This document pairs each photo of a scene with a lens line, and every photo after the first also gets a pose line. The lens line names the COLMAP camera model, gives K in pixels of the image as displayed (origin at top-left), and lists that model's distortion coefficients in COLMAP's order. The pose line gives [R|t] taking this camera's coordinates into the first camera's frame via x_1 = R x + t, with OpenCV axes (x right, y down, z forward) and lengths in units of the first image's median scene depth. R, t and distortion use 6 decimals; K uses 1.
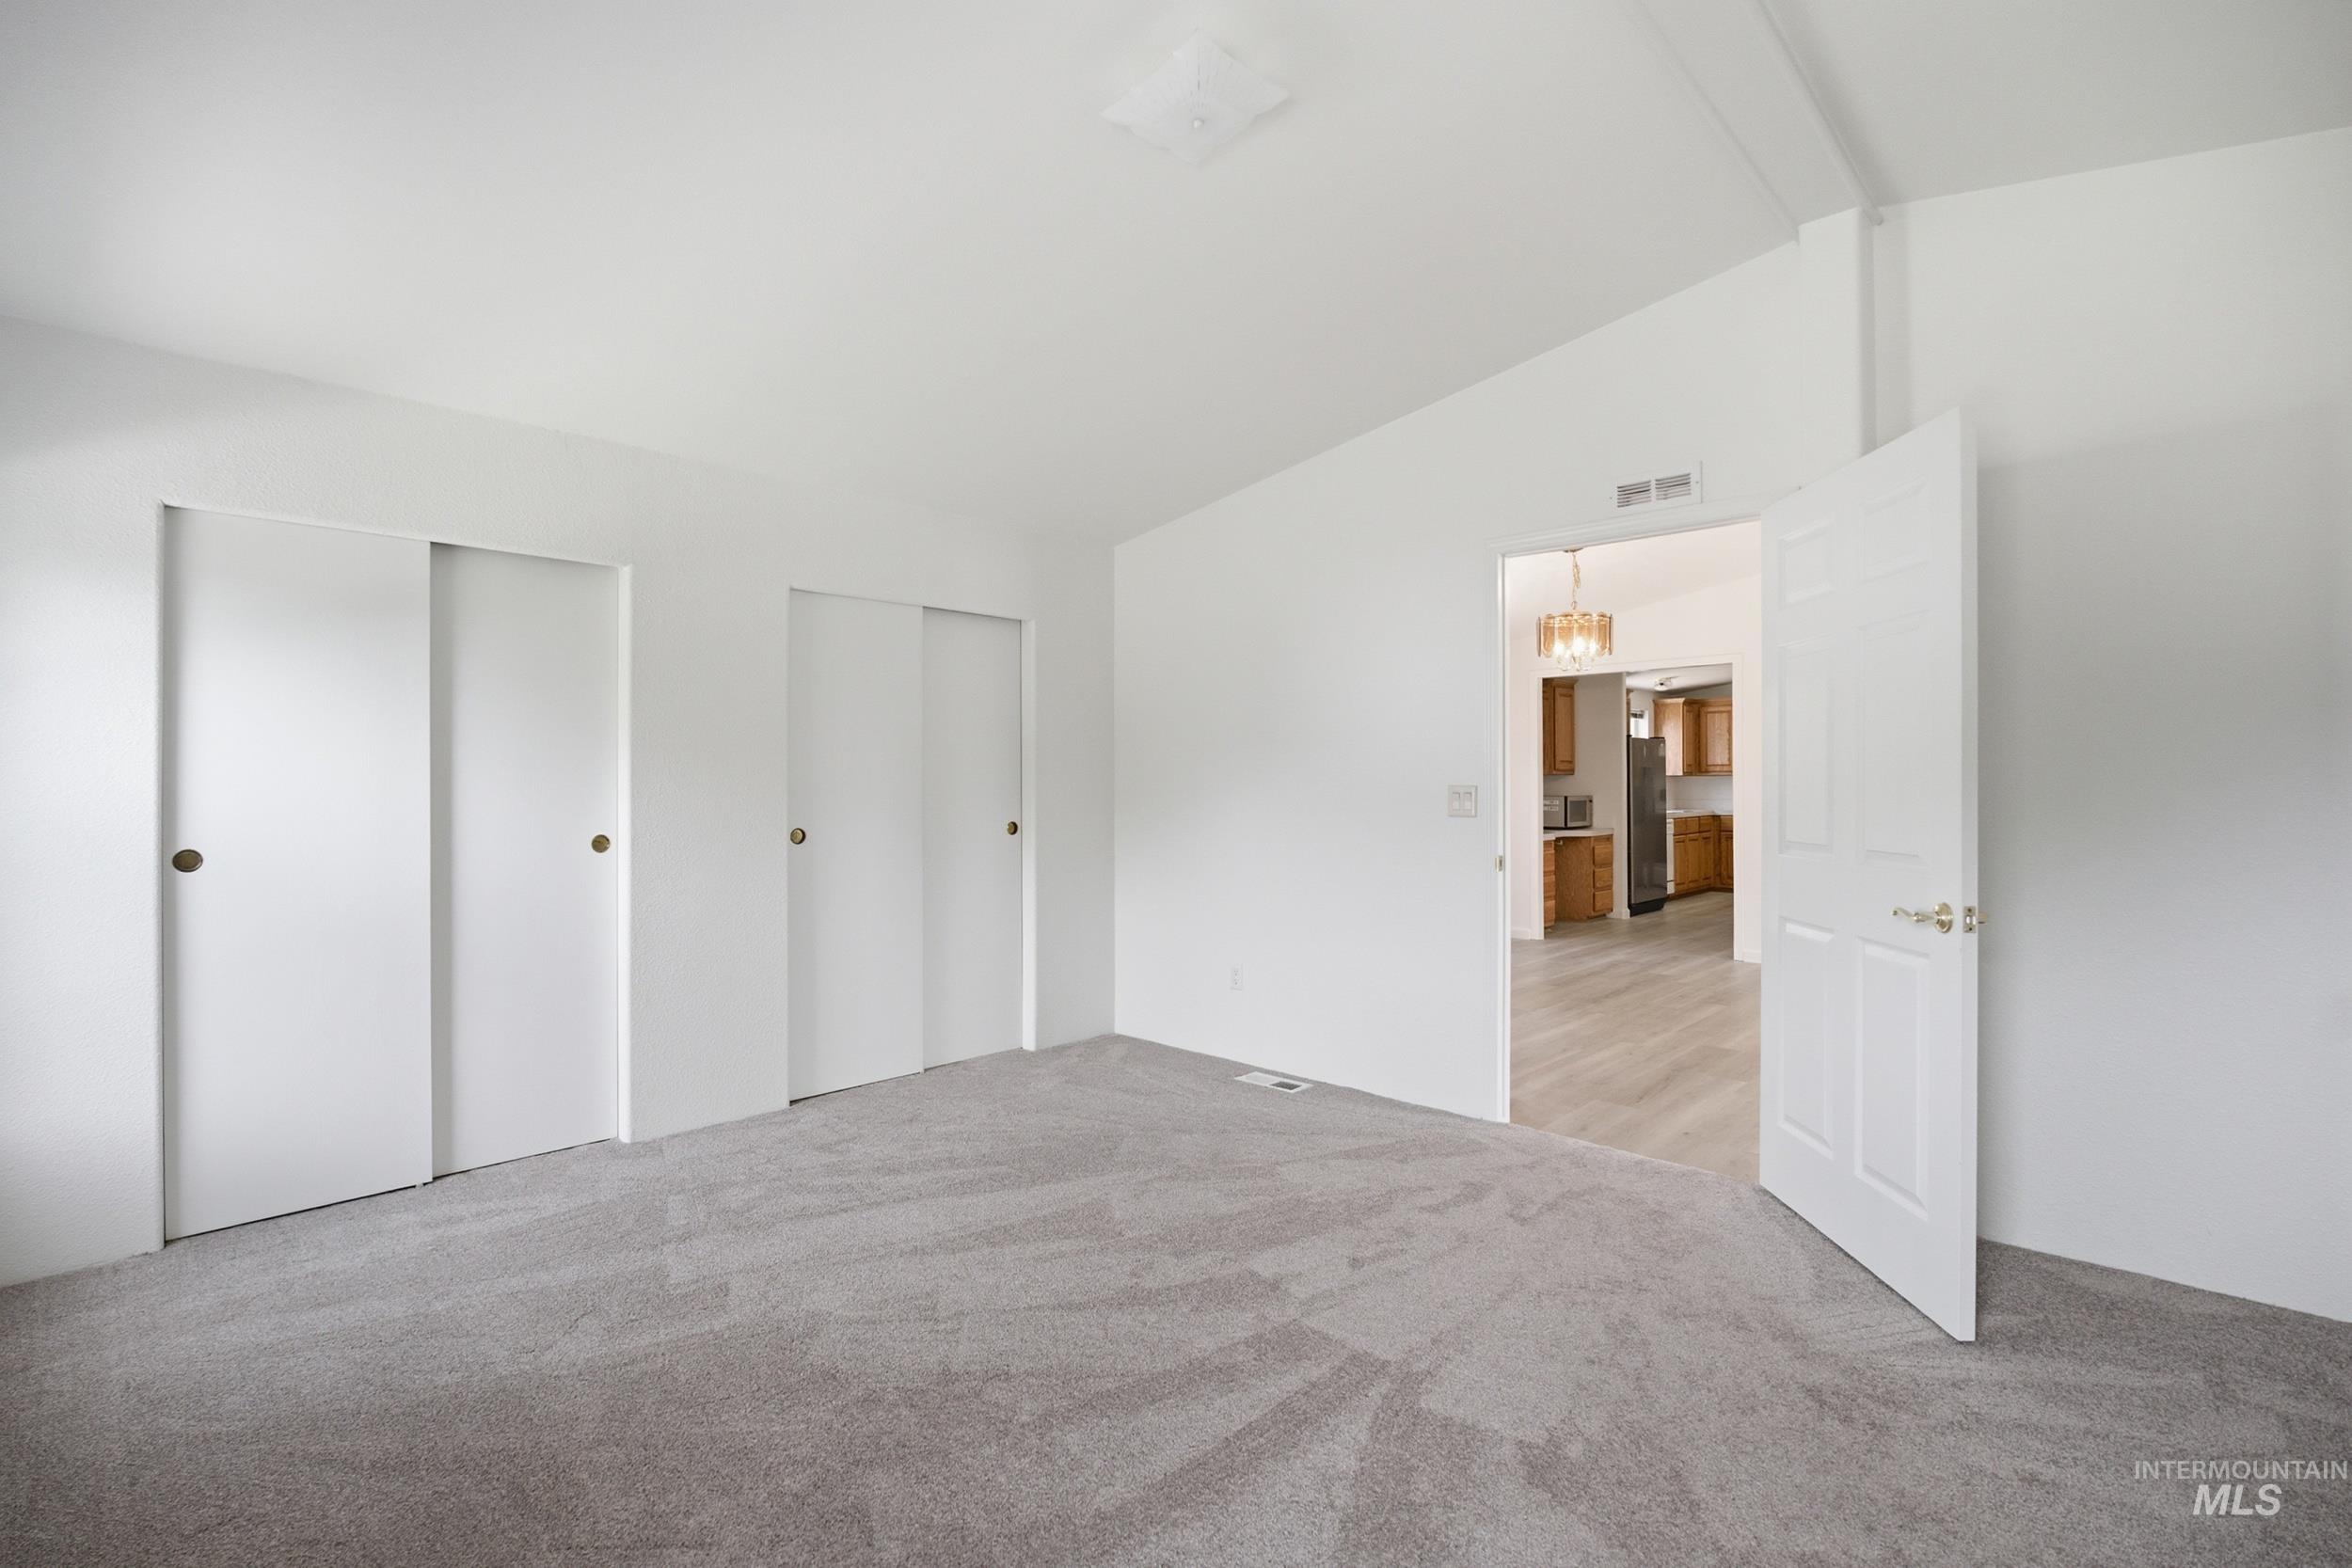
lens RADIAL K [[1041.7, 0, 1178.5], [0, 1041.7, 771.7], [0, 0, 1]] dist [0.001173, 0.000134]
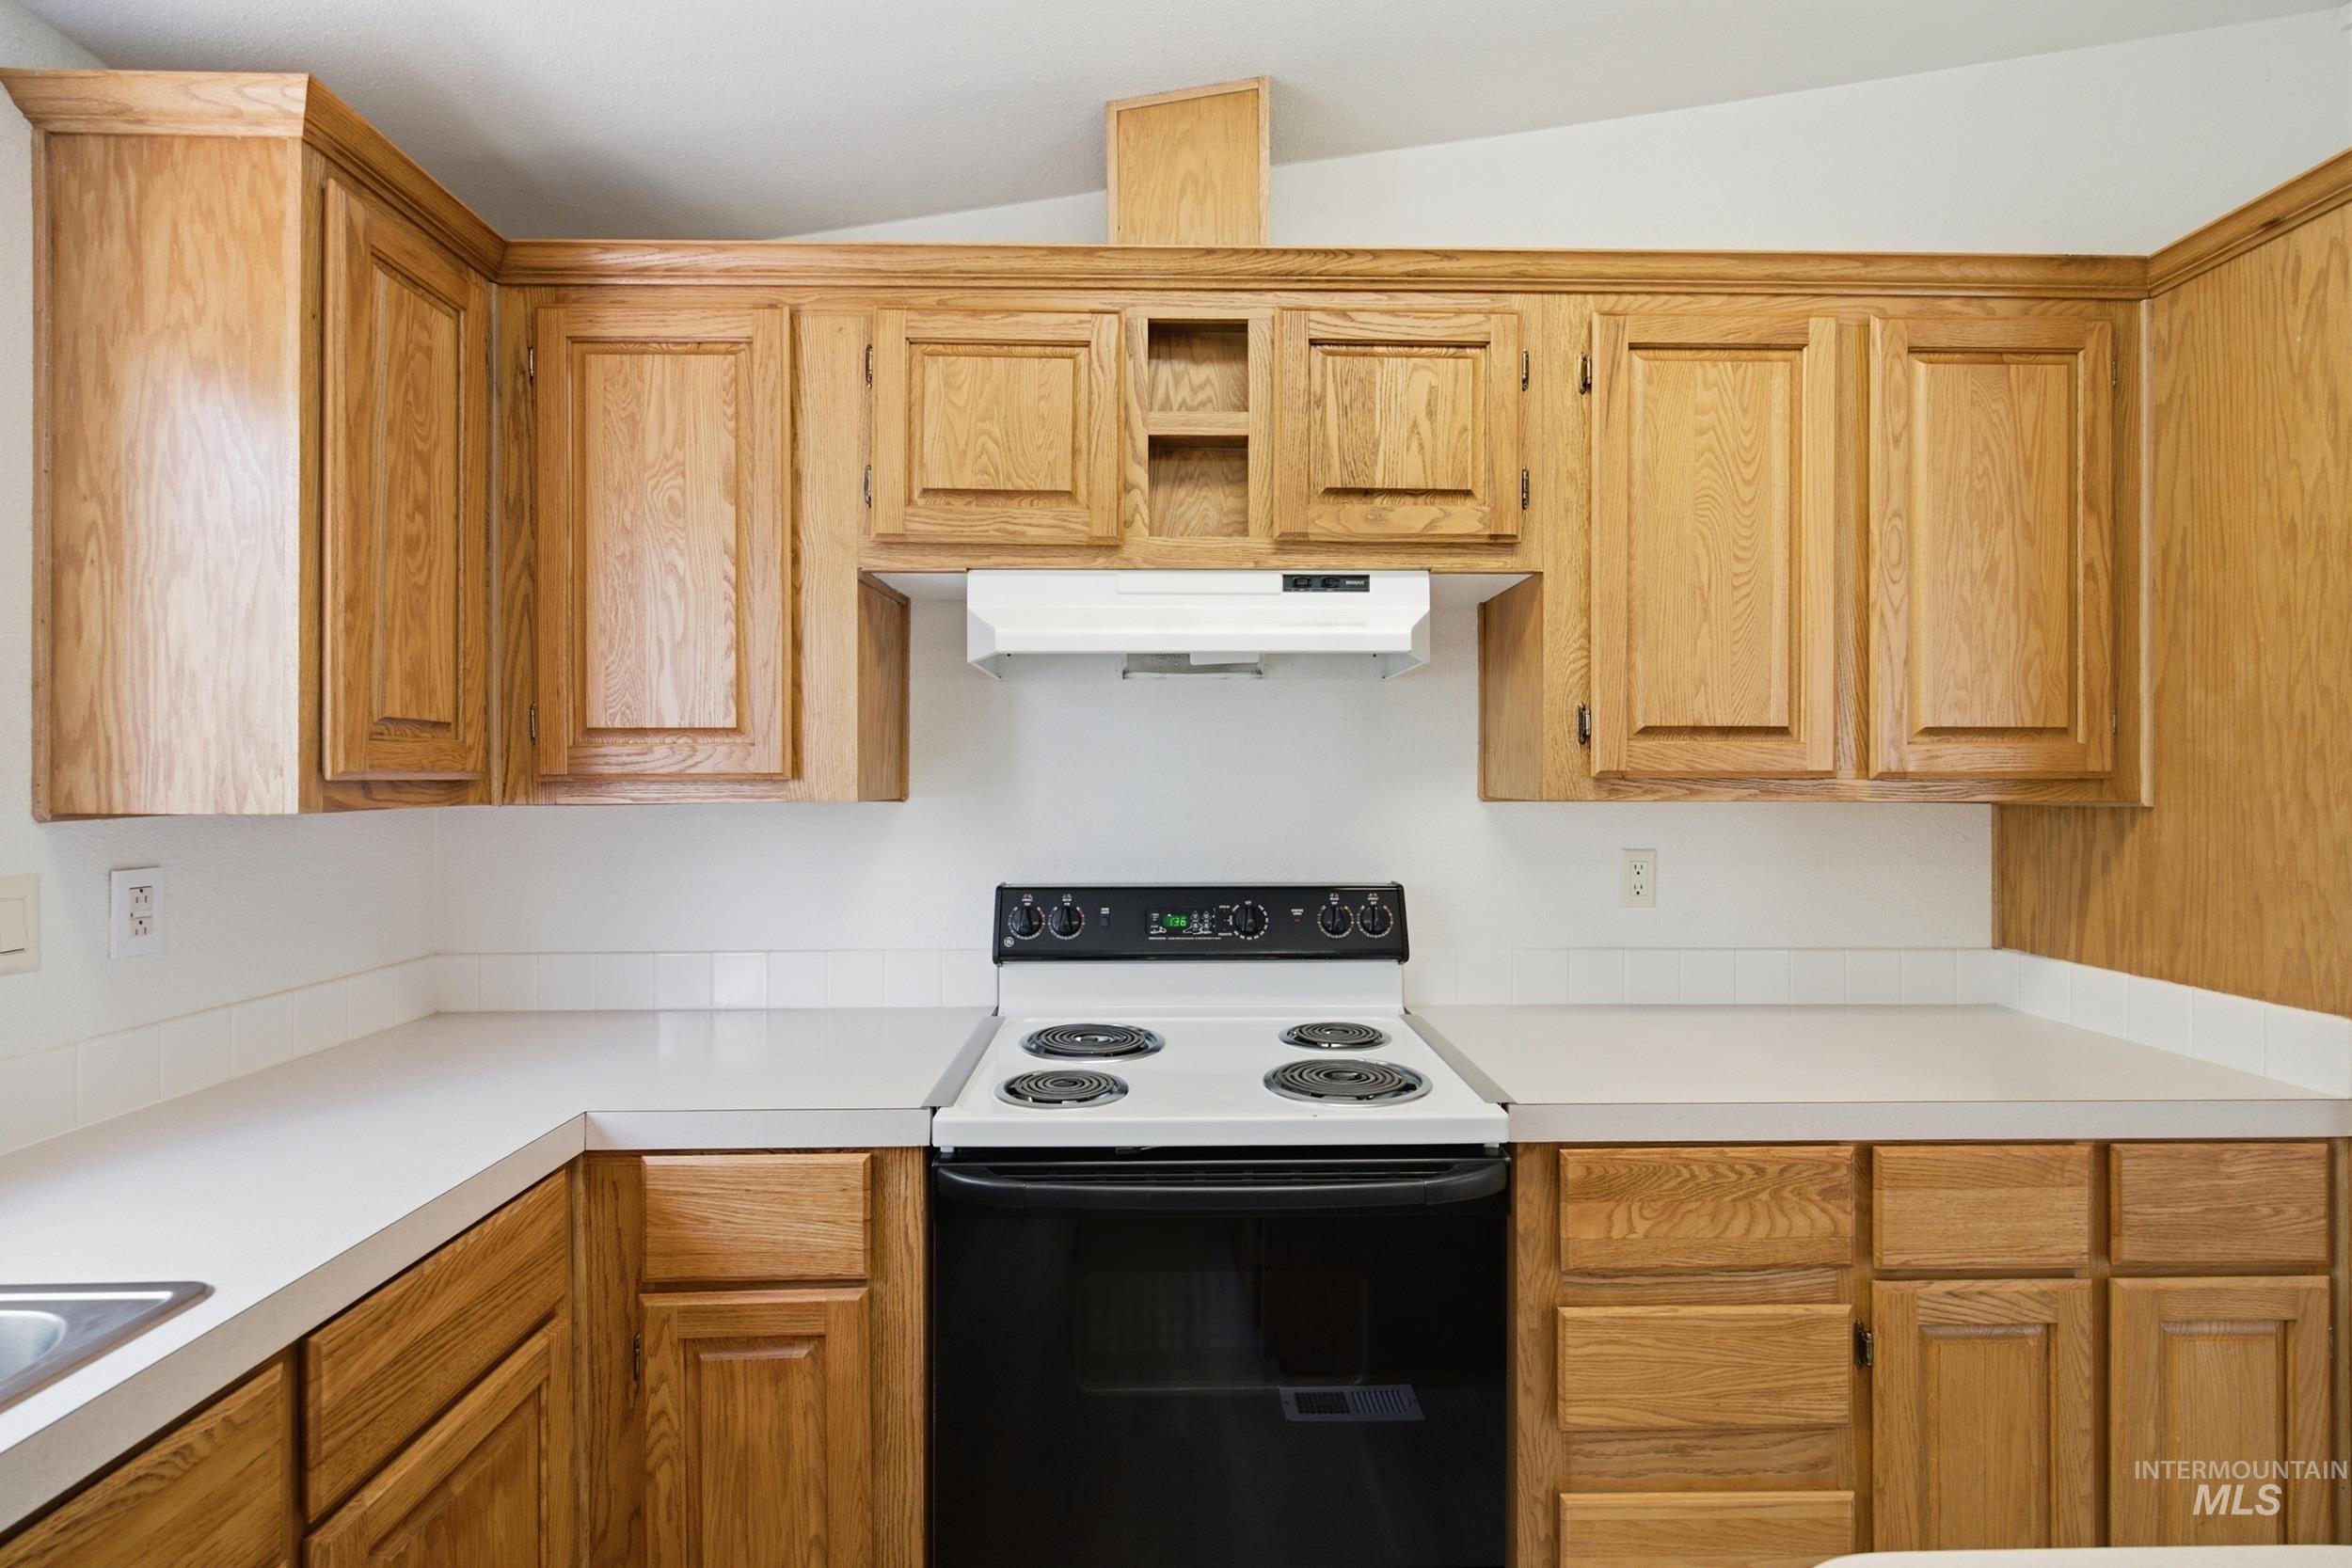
lens RADIAL K [[1041.7, 0, 1178.5], [0, 1041.7, 771.7], [0, 0, 1]] dist [0.001173, 0.000134]
pose [[0.698113, -0.000291, 0.715987, 0.556410], [-0.004989, 0.999974, 0.005270, -0.001576], [-0.715970, -0.007251, 0.698093, 1.018461]]
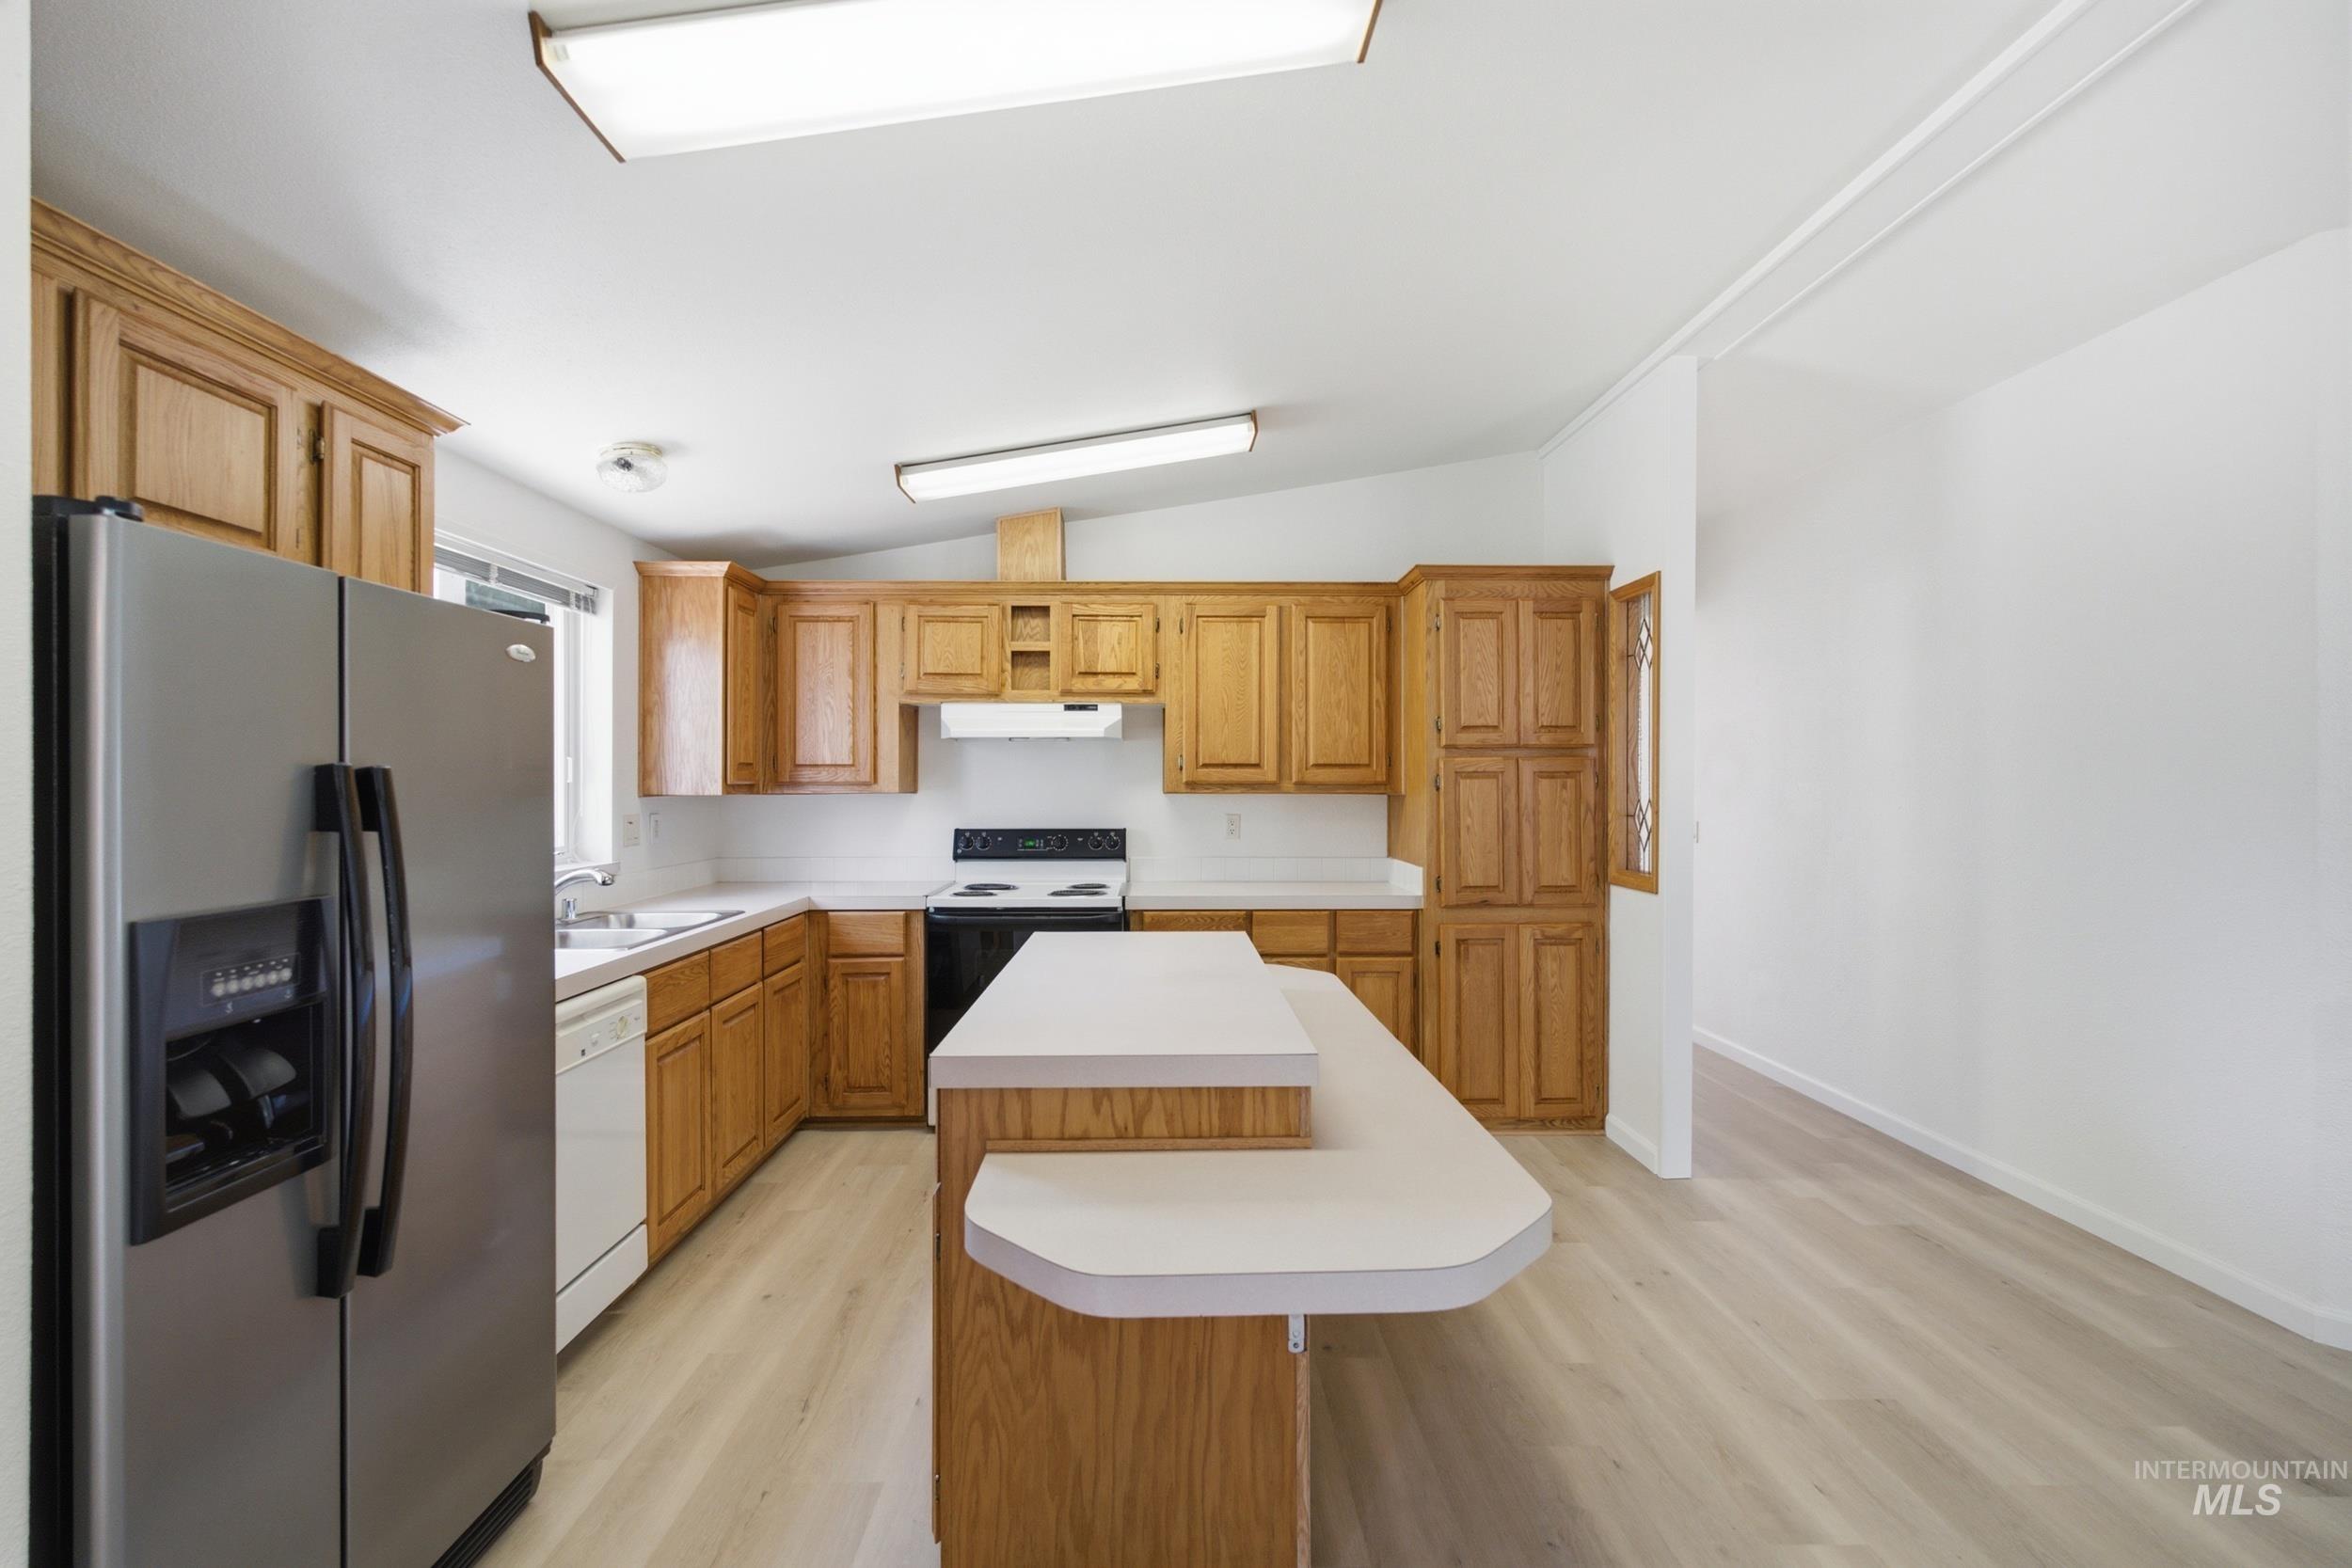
lens RADIAL K [[1032.9, 0, 1175.9], [0, 1032.9, 776.0], [0, 0, 1]] dist [0.000555, 0.000424]
pose [[0.701702, 0.002374, 0.712467, 0.412676], [-0.005048, 0.999986, 0.001639, -0.003902], [-0.712453, -0.004746, 0.701704, 0.784751]]
